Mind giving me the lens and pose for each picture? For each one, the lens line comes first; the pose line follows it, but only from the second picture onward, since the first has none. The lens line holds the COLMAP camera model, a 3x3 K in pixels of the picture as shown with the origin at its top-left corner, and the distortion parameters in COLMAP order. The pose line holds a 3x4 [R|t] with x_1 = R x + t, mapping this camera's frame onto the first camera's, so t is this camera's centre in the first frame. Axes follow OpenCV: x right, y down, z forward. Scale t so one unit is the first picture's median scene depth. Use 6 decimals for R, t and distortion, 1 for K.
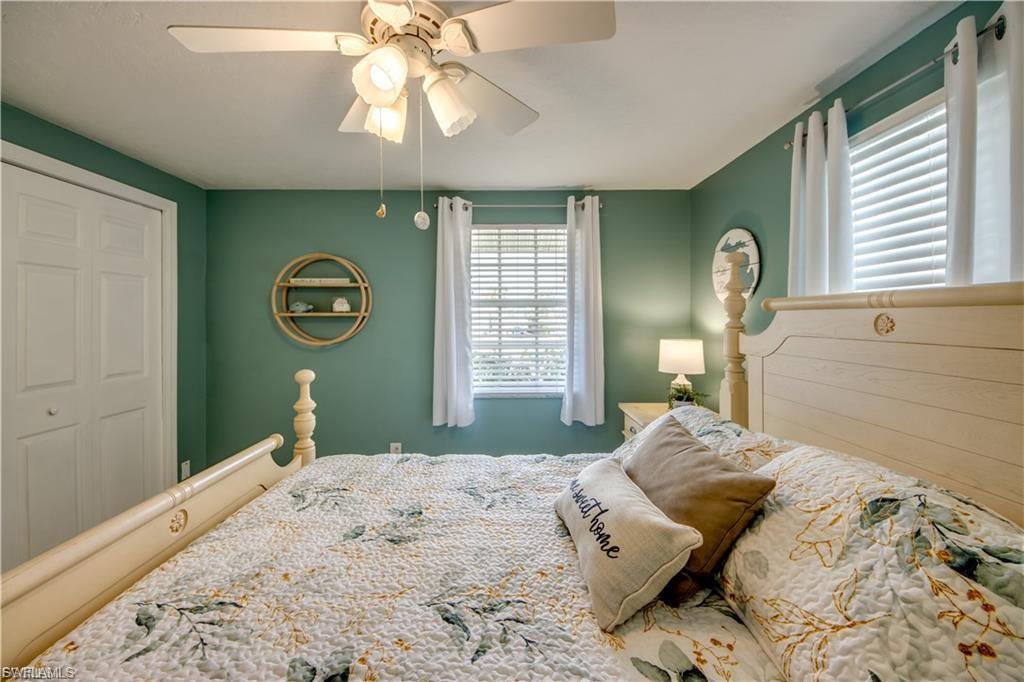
lens RADIAL K [[387.0, 0, 507.0], [0, 387.0, 315.9], [0, 0, 1]] dist [0.042635, -0.023597]
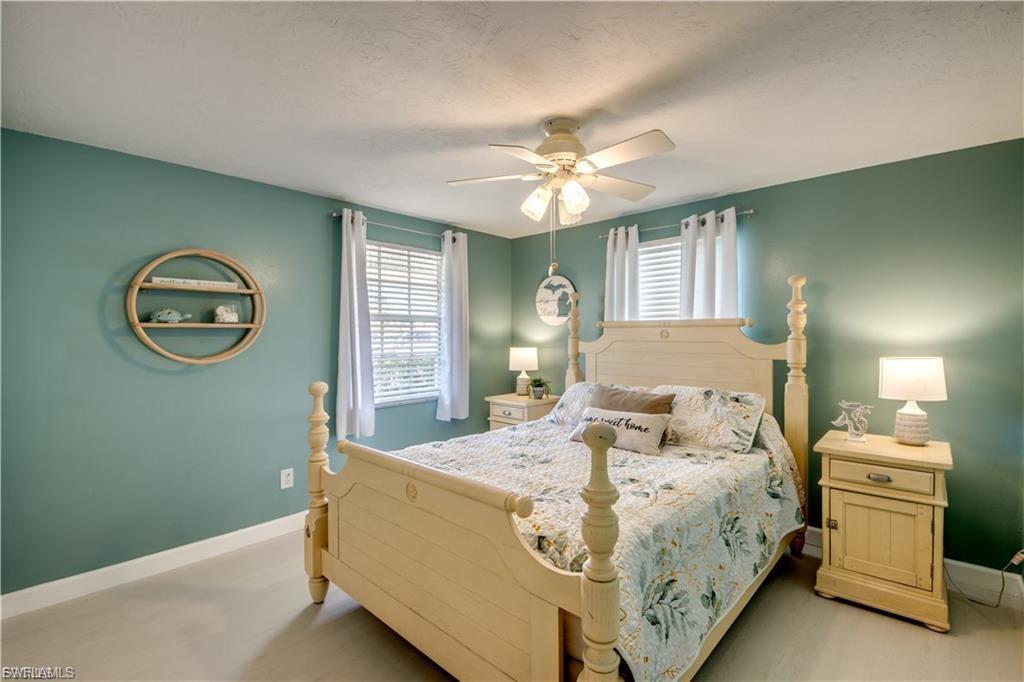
lens RADIAL K [[430.5, 0, 502.2], [0, 430.5, 340.7], [0, 0, 1]] dist [0.002101, -0.000548]
pose [[0.718028, -0.007102, 0.695978, -0.646239], [-0.005734, 0.999854, 0.016118, 0.009909], [-0.695991, -0.015564, 0.717882, -0.069455]]
